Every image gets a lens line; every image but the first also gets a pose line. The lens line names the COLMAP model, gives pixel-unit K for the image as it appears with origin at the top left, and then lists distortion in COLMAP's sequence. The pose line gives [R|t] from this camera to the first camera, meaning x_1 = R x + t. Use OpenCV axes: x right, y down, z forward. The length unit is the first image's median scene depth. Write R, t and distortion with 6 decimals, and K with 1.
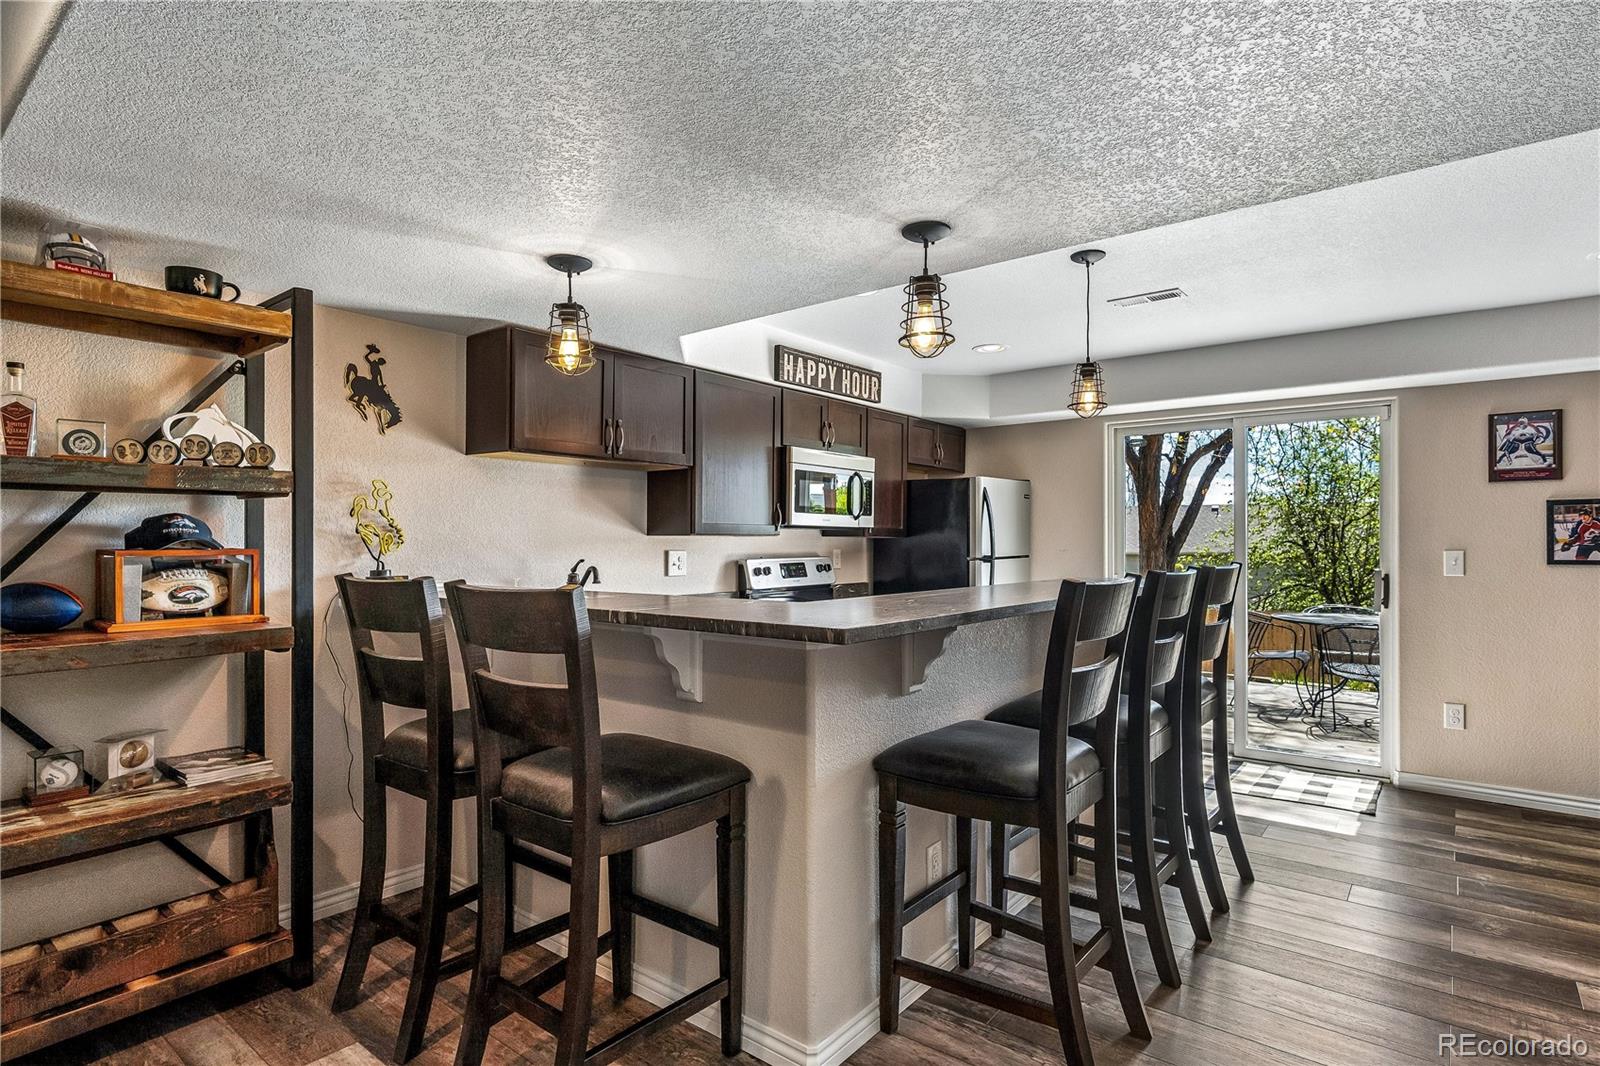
lens RADIAL K [[829.1, 0, 802.7], [0, 829.1, 534.2], [0, 0, 1]] dist [-0.000300, -0.000362]
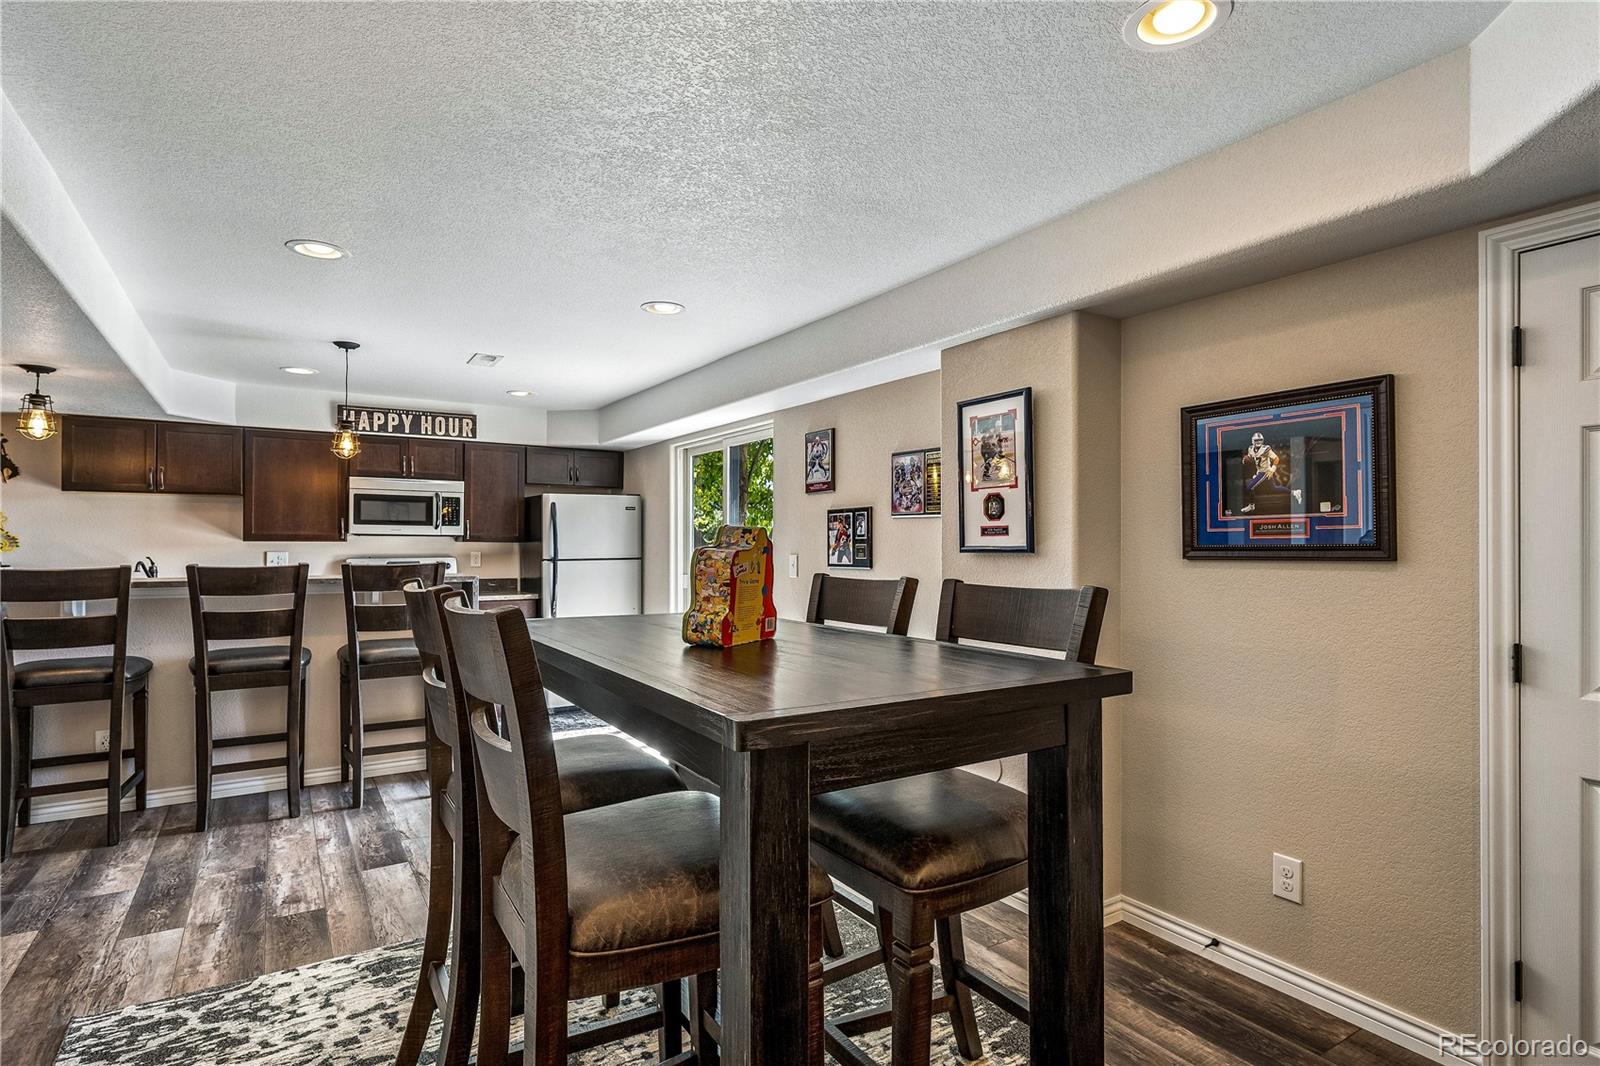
lens RADIAL K [[829.1, 0, 800.8], [0, 829.1, 535.6], [0, 0, 1]] dist [-0.000300, -0.000362]
pose [[0.947095, -0.001904, -0.320946, 1.107070], [0.001042, 0.999995, -0.002859, -0.002921], [0.320950, 0.002373, 0.947093, -0.066330]]
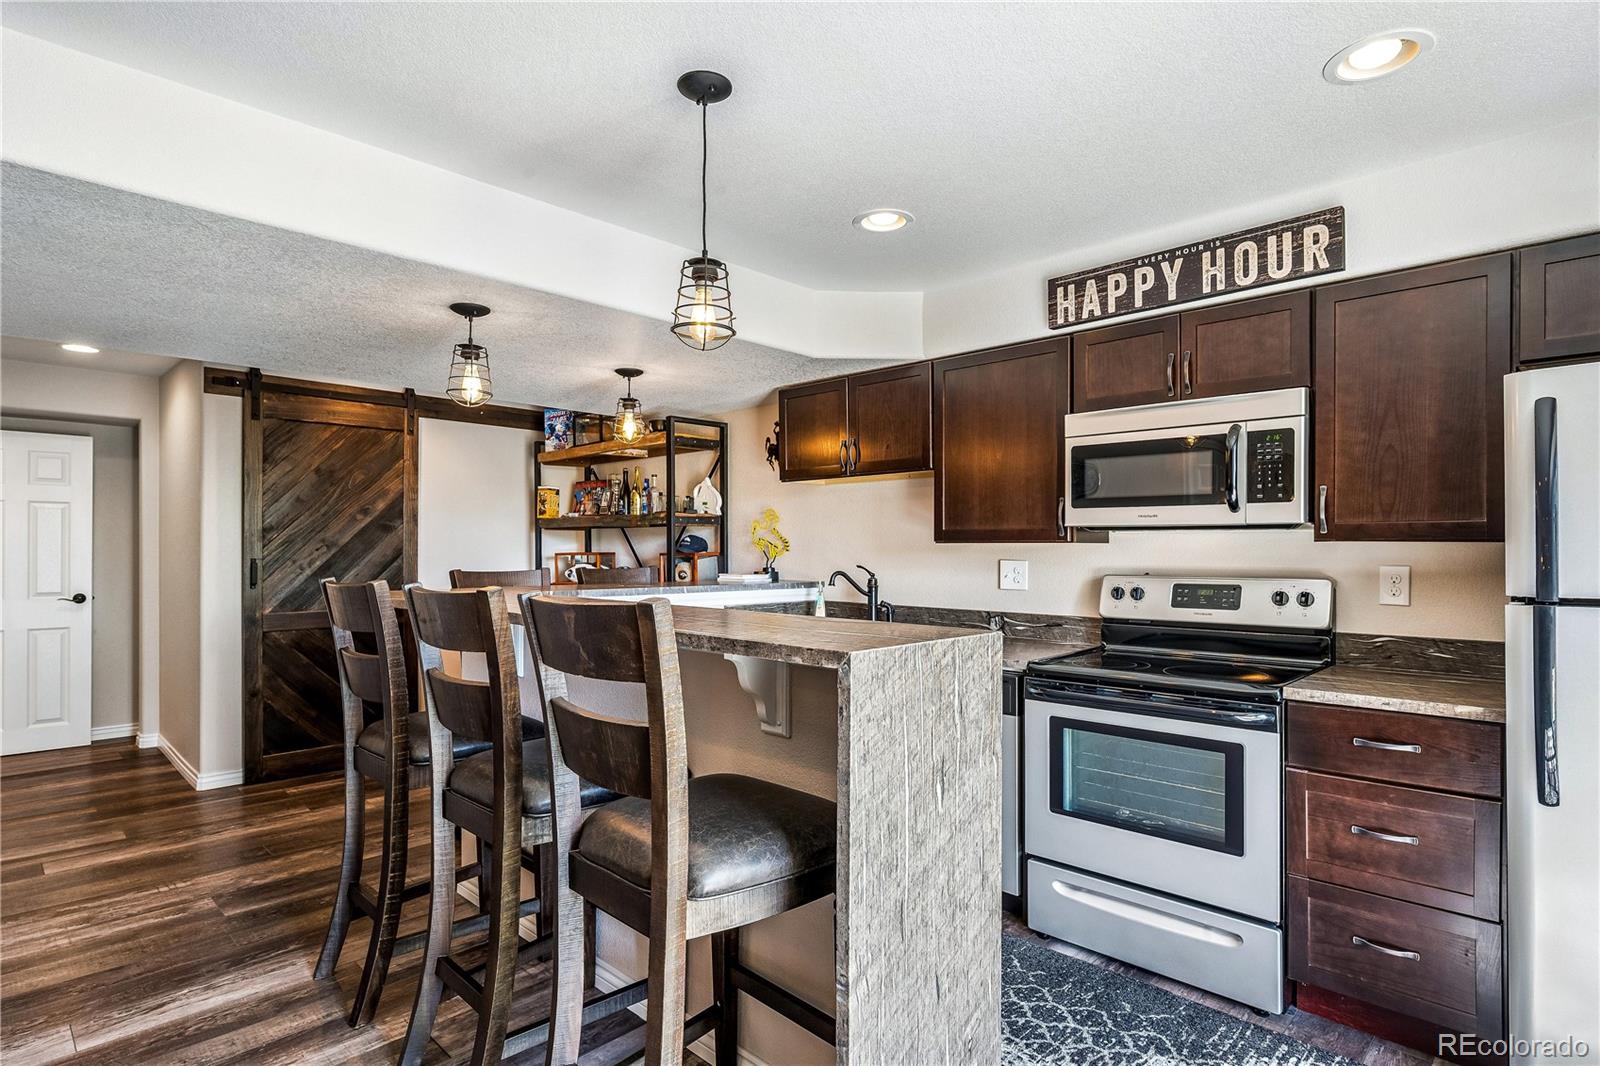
lens RADIAL K [[829.1, 0, 806.5], [0, 829.1, 545.4], [0, 0, 1]] dist [-0.000300, -0.000362]
pose [[-0.103007, -0.005681, -0.994664, 0.688429], [0.004218, 0.999972, -0.006148, 0.008317], [0.994672, -0.004829, -0.102980, 0.825492]]
